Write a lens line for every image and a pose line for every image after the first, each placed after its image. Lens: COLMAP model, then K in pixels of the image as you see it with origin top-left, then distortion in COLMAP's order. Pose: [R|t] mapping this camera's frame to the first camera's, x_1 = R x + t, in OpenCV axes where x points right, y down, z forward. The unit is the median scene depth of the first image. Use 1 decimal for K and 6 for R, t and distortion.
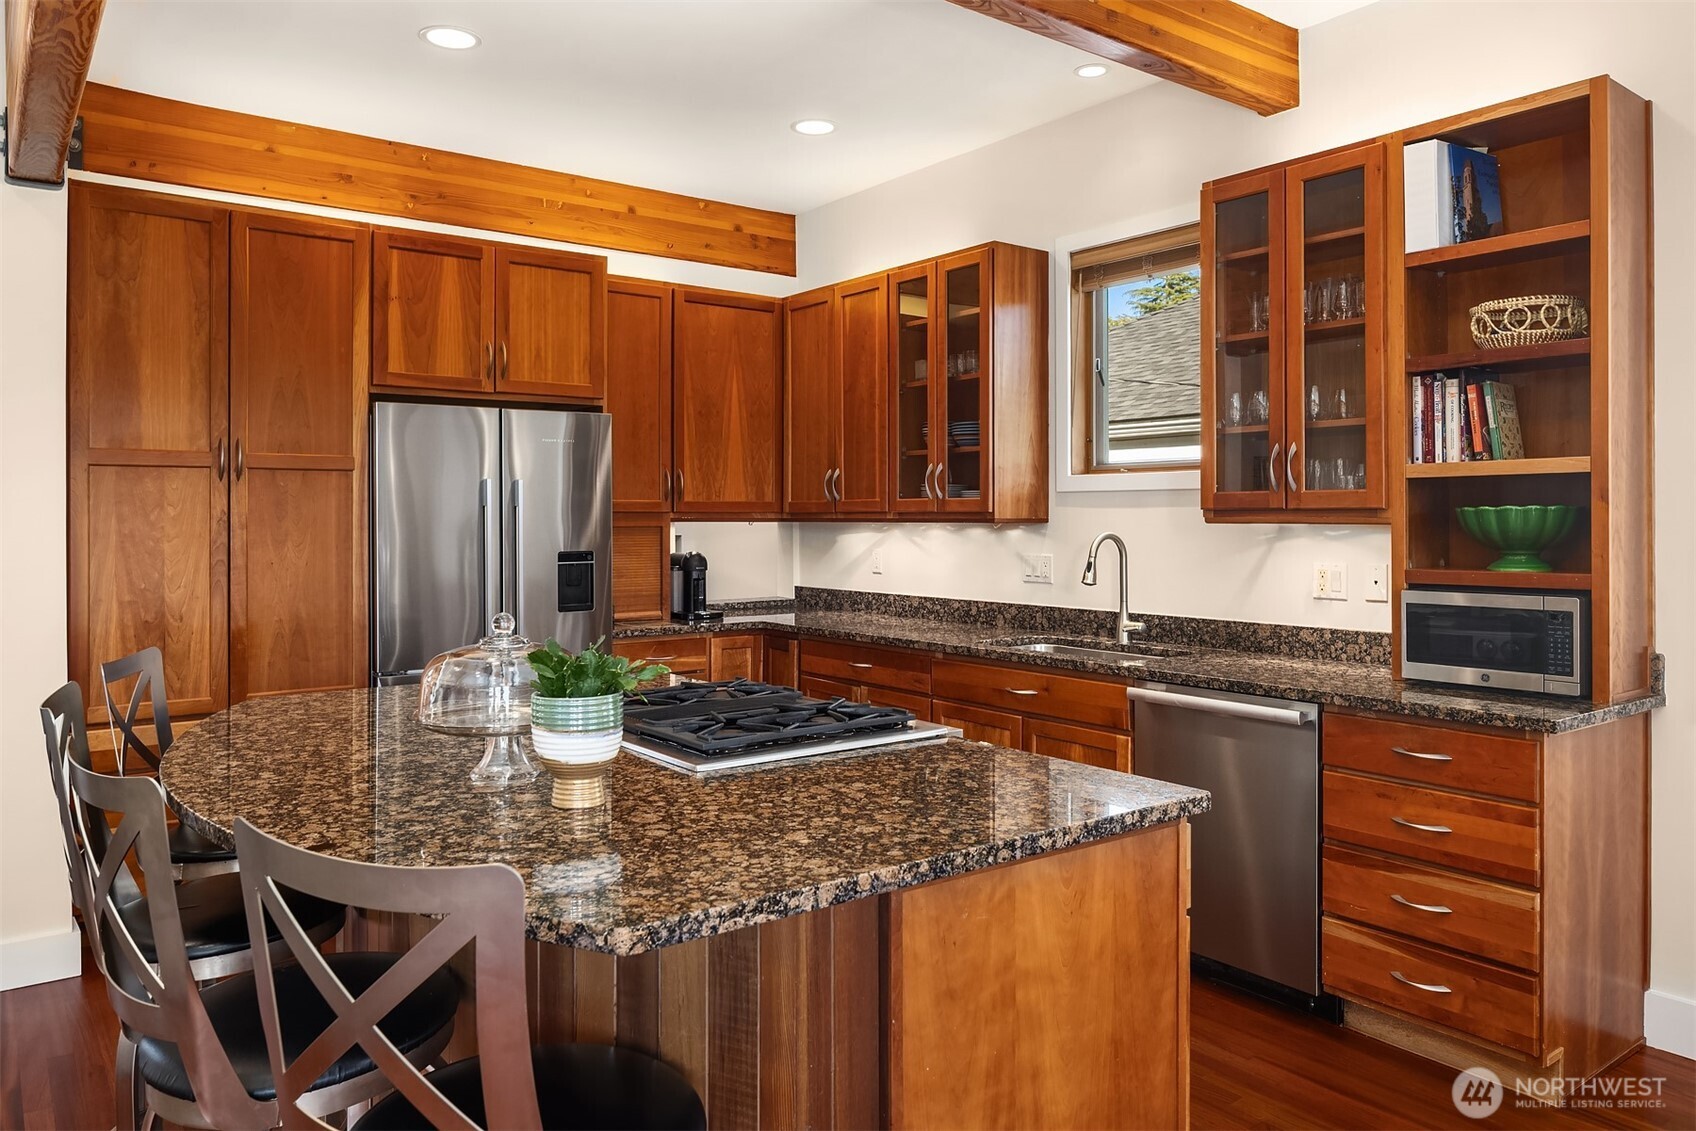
lens RADIAL K [[1164.4, 0, 816.7], [0, 1164.4, 520.0], [0, 0, 1]] dist [-0.009677, -0.002200]
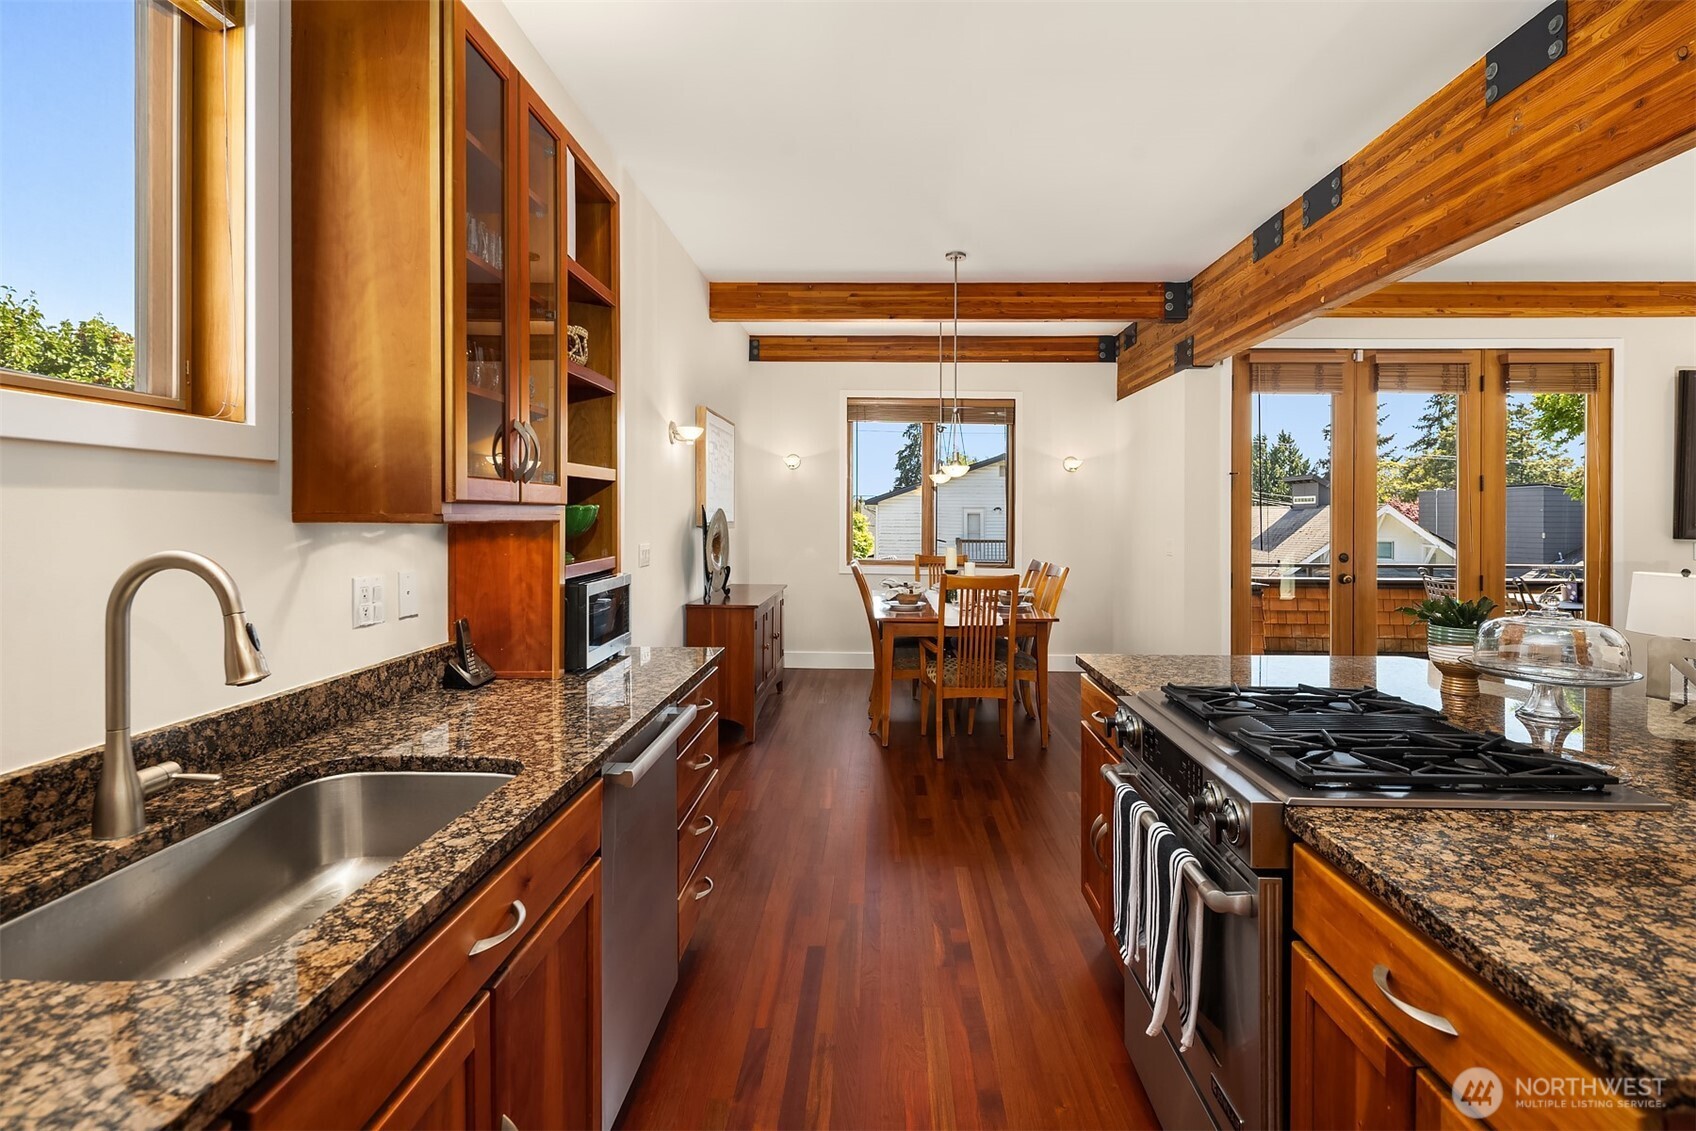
lens RADIAL K [[837.2, 0, 870.7], [0, 837.2, 515.3], [0, 0, 1]] dist [0.001556, 0.000181]
pose [[-0.801242, -0.003519, 0.598330, -0.109554], [-0.002296, 0.999993, 0.002808, -0.002487], [-0.598336, 0.000876, -0.801245, 1.130111]]
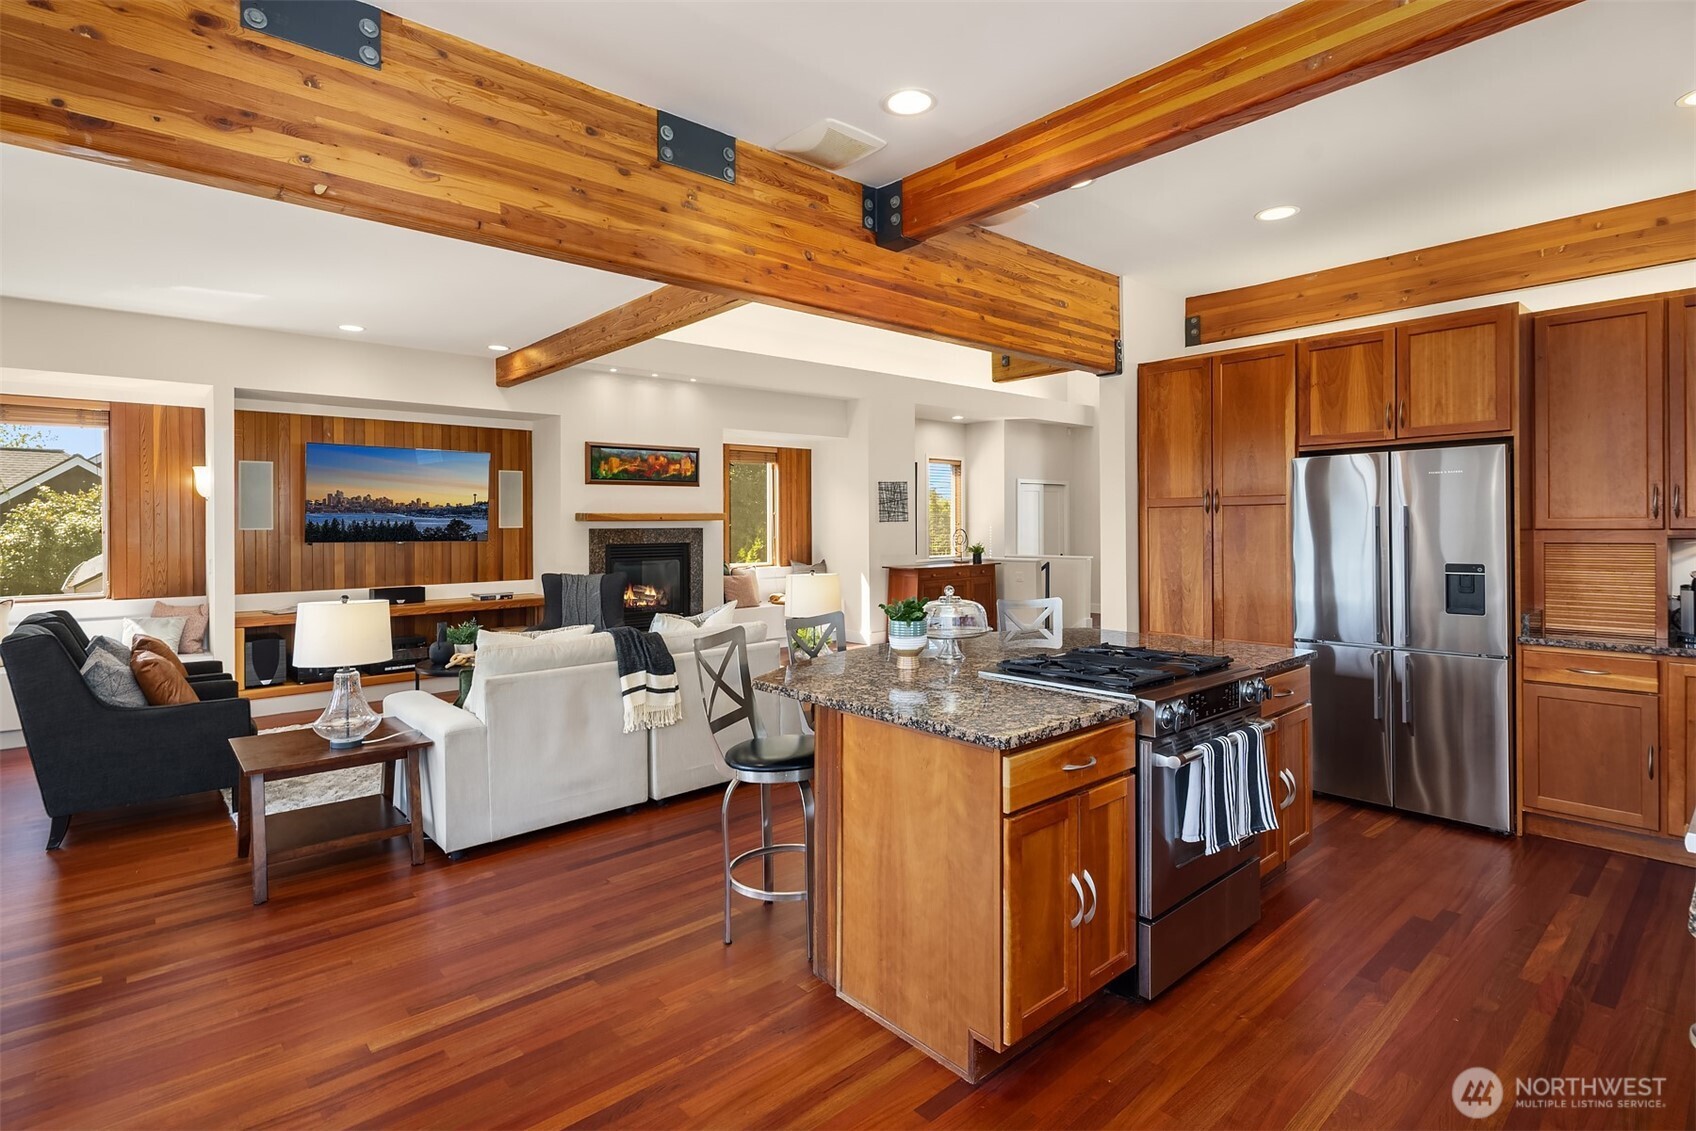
lens RADIAL K [[823.8, 0, 841.0], [0, 823.8, 531.5], [0, 0, 1]] dist [0.000981, -0.000705]
pose [[0.081894, 0.006169, -0.996622, 0.656543], [0.006893, 0.999953, 0.006756, -0.018685], [0.996617, -0.007423, 0.081847, 0.338475]]
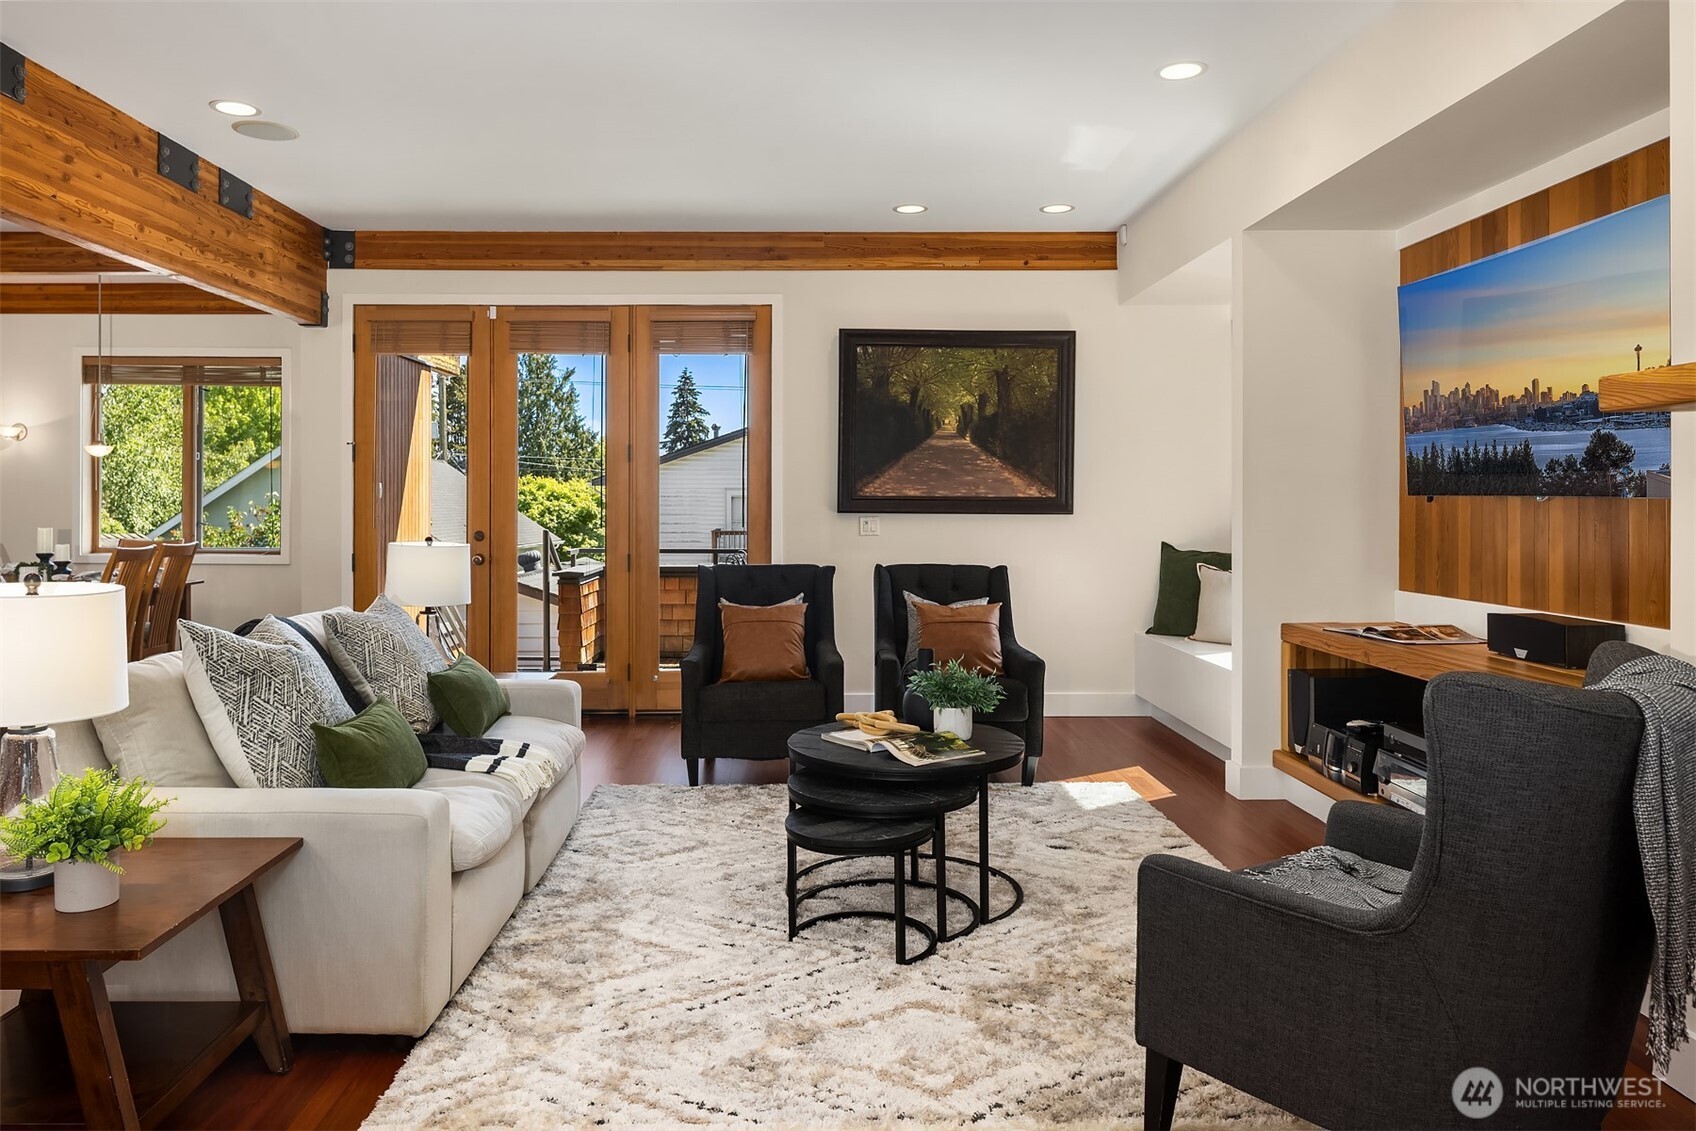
lens RADIAL K [[1164.4, 0, 816.7], [0, 1164.4, 520.0], [0, 0, 1]] dist [-0.009677, -0.002200]
pose [[-0.812148, -0.011424, 0.583340, -1.342159], [-0.000248, 0.999815, 0.019235, 0.010160], [-0.583452, 0.015477, -0.812000, 0.662189]]
